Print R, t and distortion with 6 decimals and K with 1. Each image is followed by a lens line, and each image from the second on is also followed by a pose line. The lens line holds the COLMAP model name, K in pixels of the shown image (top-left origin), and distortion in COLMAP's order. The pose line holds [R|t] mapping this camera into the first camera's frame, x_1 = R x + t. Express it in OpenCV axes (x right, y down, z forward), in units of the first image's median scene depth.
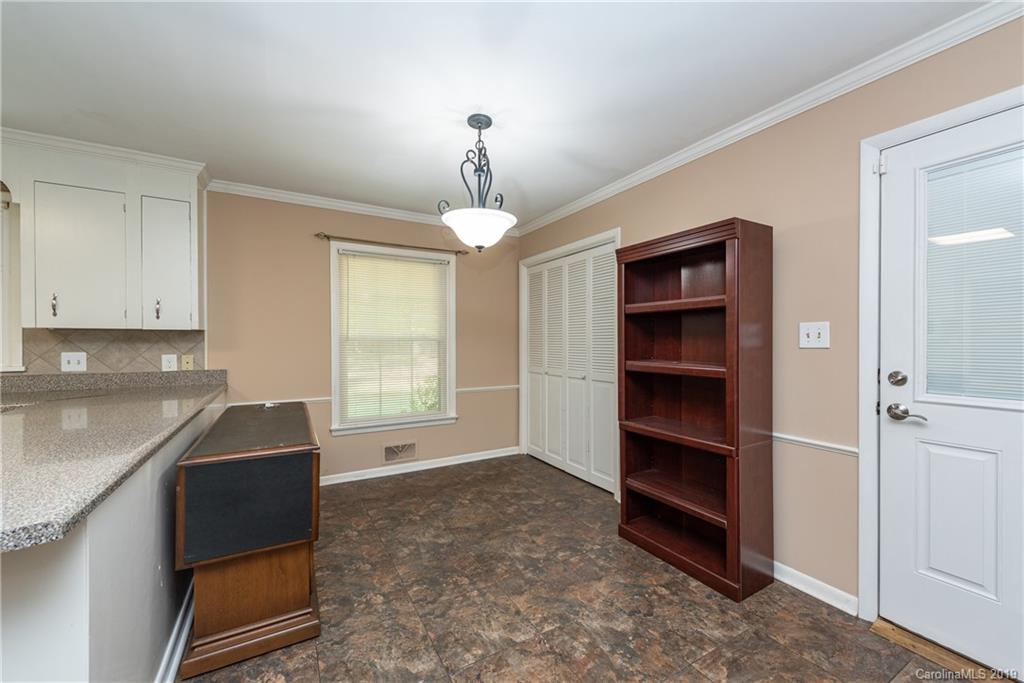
lens RADIAL K [[412.5, 0, 526.4], [0, 412.5, 344.9], [0, 0, 1]] dist [0.002343, -0.000364]
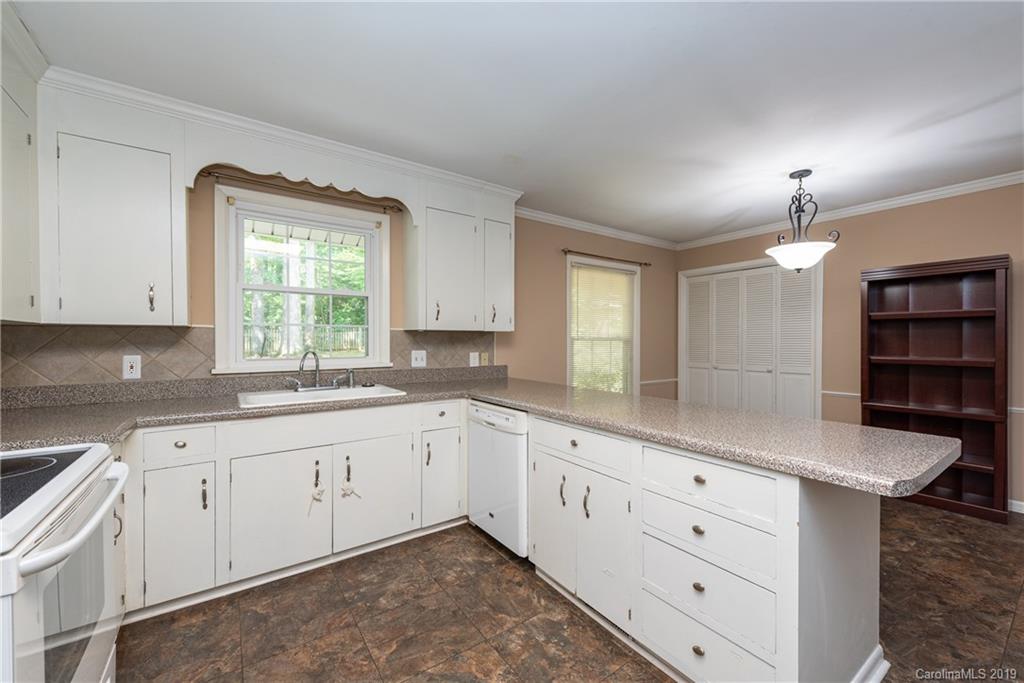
lens RADIAL K [[412.5, 0, 526.4], [0, 412.5, 344.9], [0, 0, 1]] dist [0.002343, -0.000364]
pose [[0.995784, -0.001292, 0.091721, -0.924450], [0.001103, 0.999997, 0.002108, -0.000291], [-0.091724, -0.001997, 0.995782, -0.192925]]
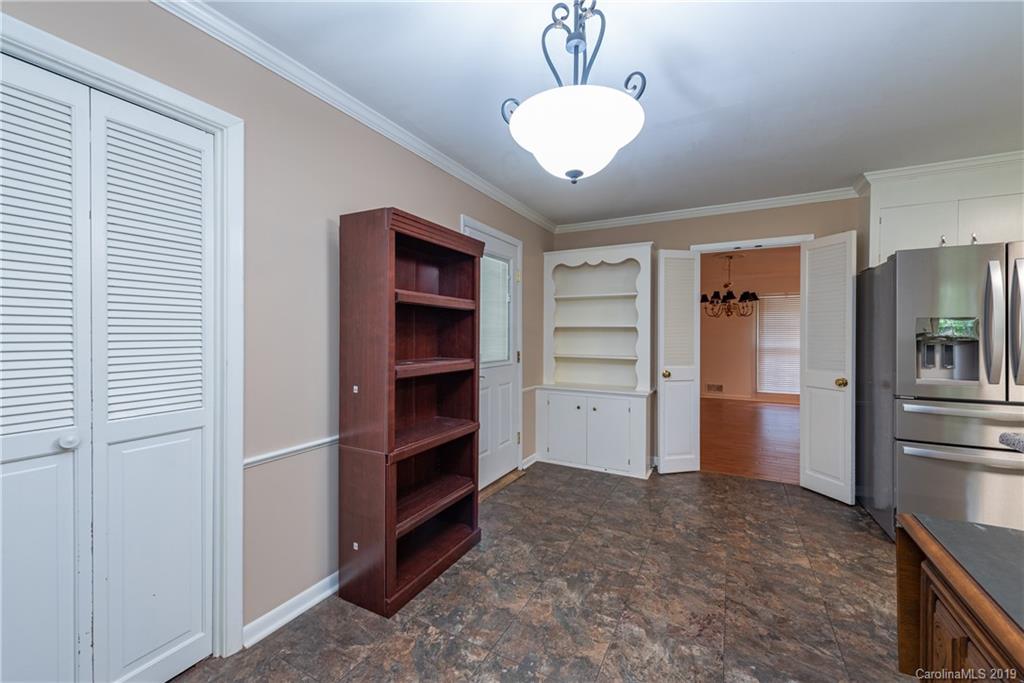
lens RADIAL K [[405.3, 0, 515.2], [0, 405.3, 337.5], [0, 0, 1]] dist [0.002947, -0.000065]
pose [[-0.516859, -0.008092, 0.856032, -0.455827], [0.005821, 0.999899, 0.012966, -0.019290], [-0.856051, 0.011684, -0.516760, 1.133972]]
